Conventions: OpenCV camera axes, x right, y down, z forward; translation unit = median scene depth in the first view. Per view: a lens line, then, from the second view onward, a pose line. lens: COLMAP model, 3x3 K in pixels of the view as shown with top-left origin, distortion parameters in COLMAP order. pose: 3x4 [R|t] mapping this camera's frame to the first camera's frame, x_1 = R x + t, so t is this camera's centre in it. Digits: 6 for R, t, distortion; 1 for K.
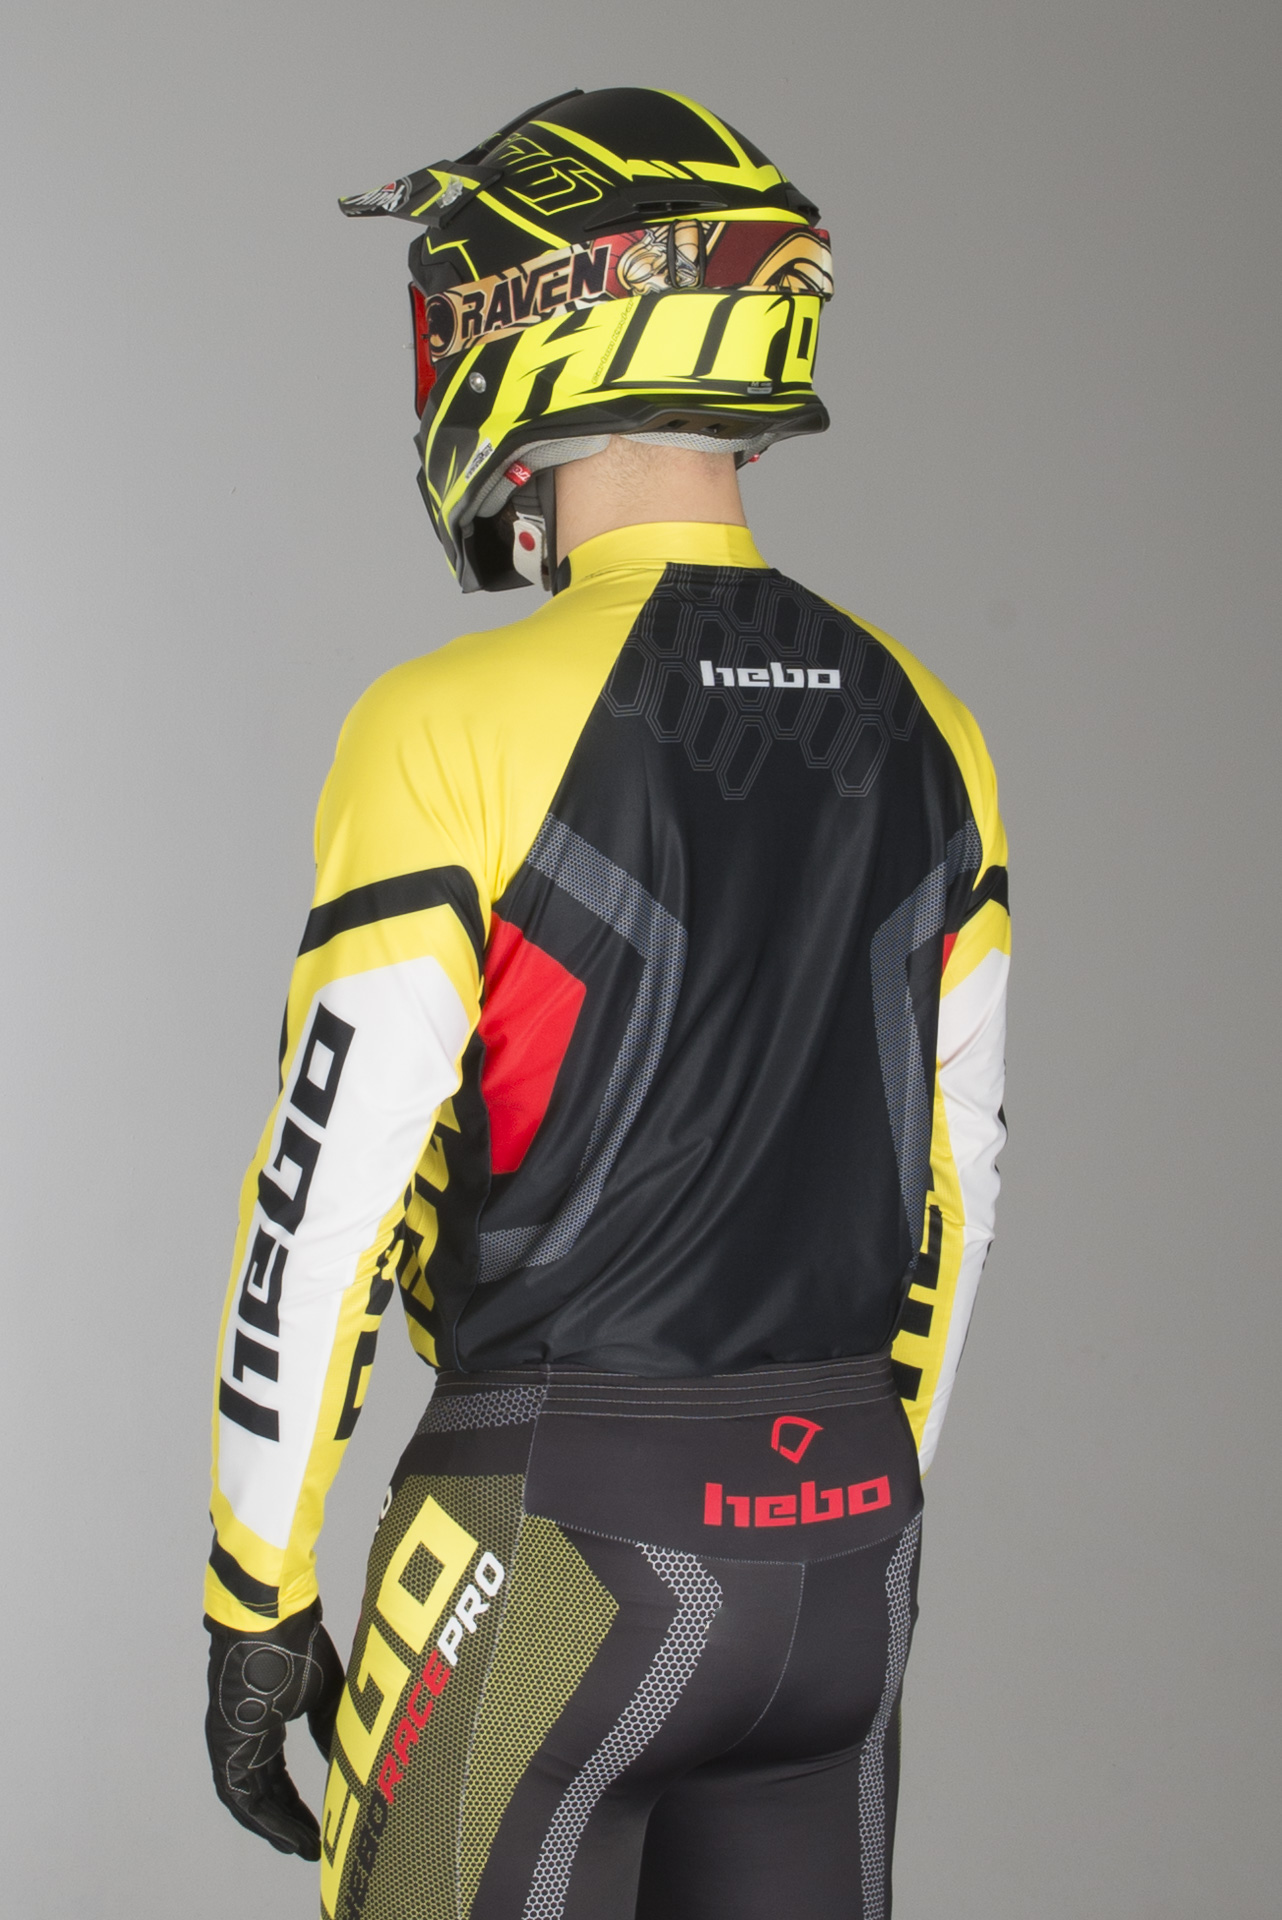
lens RADIAL K [[1695.5, 0, 640.0], [0, 1695.5, 929.8], [0, 0, 1]] dist [0.009536, -0.009485]
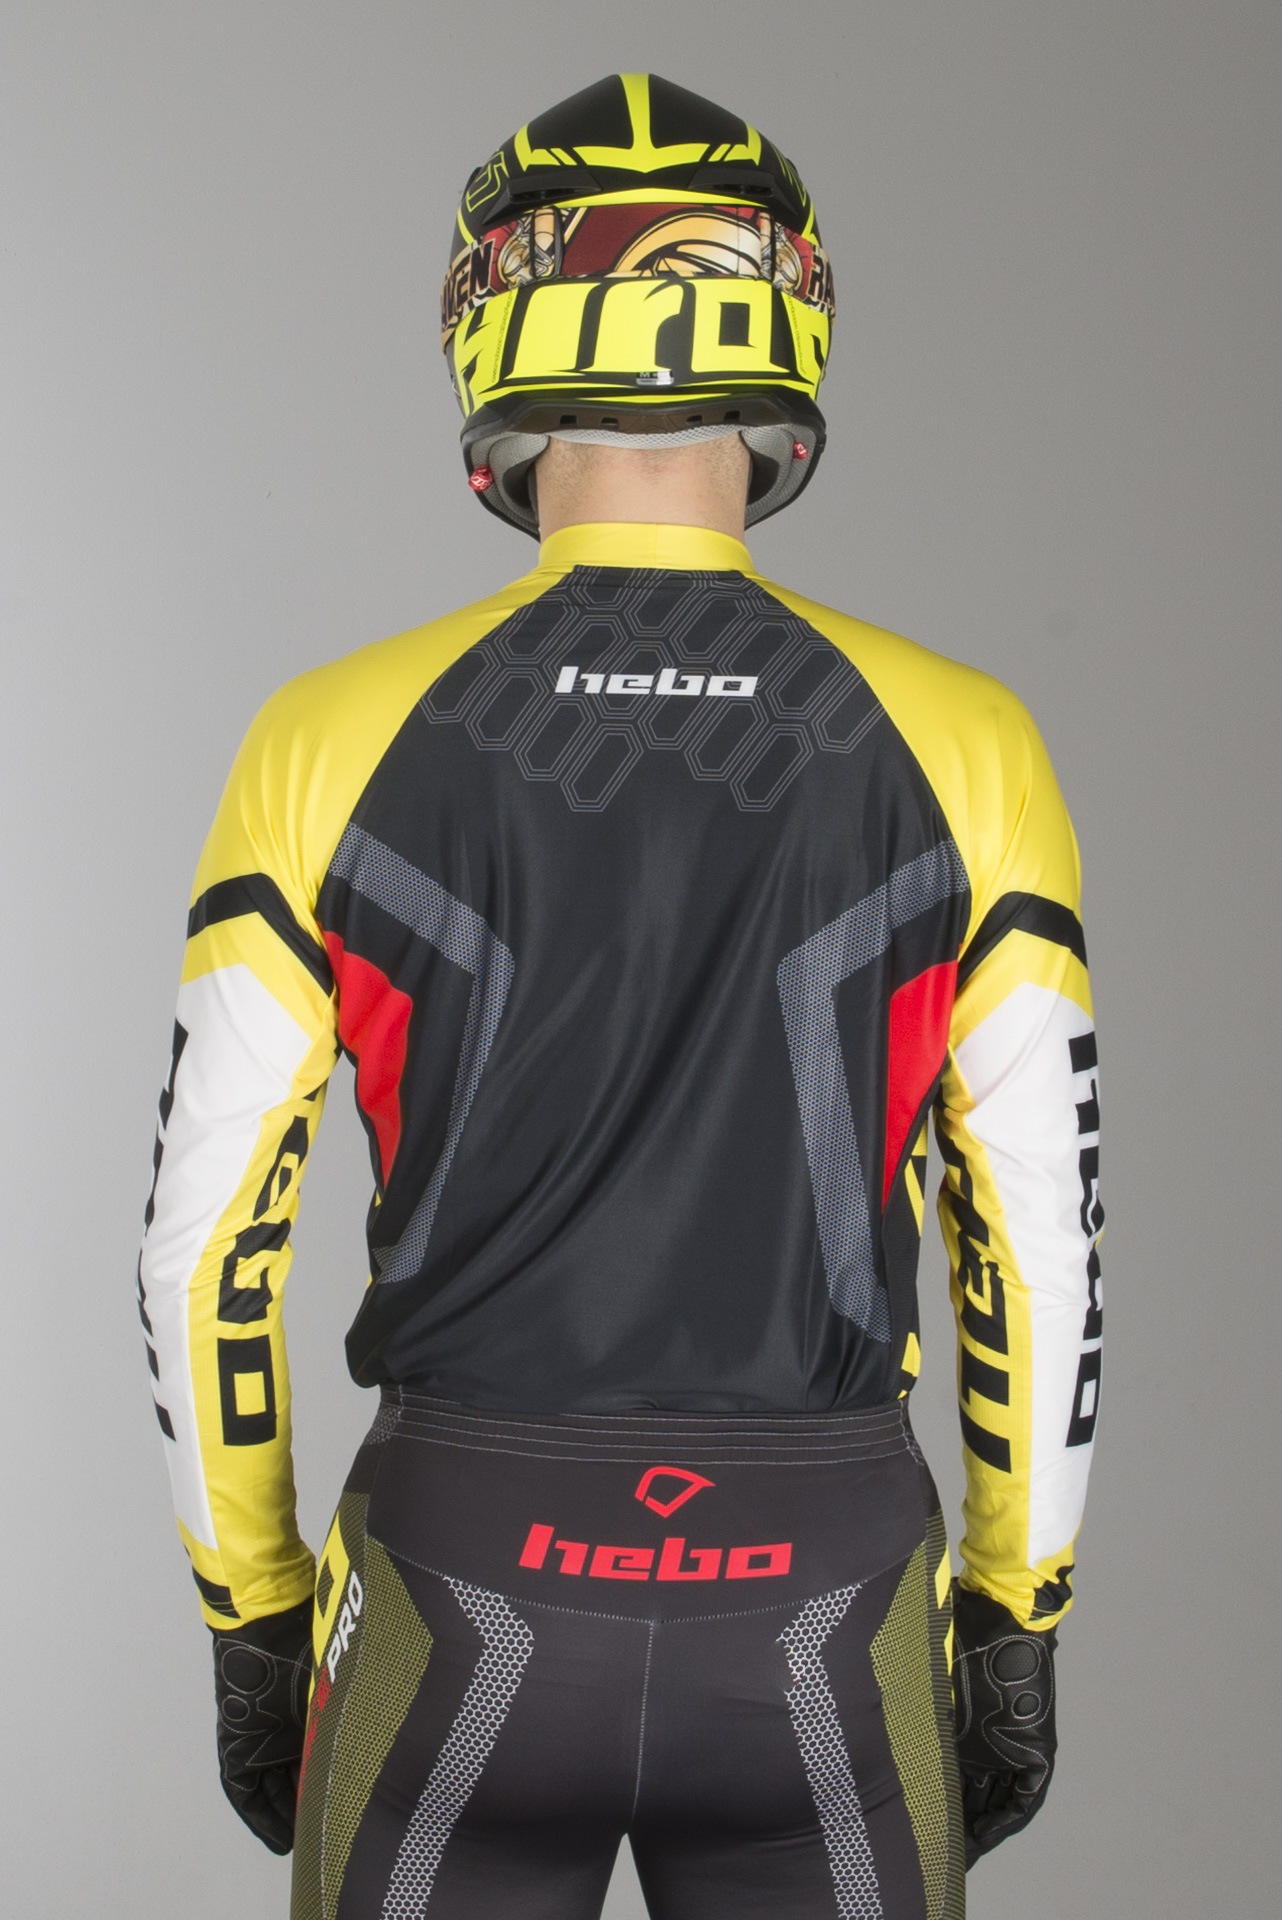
lens RADIAL K [[1776.0, 0, 641.0], [0, 1776.0, 960.0], [0, 0, 1]] dist [-0.002549, 0.010052]
pose [[0.969168, 0.034674, -0.243947, 0.324235], [-0.034645, 0.999390, 0.004410, 0.000829], [0.243951, 0.004177, 0.969778, 0.039041]]
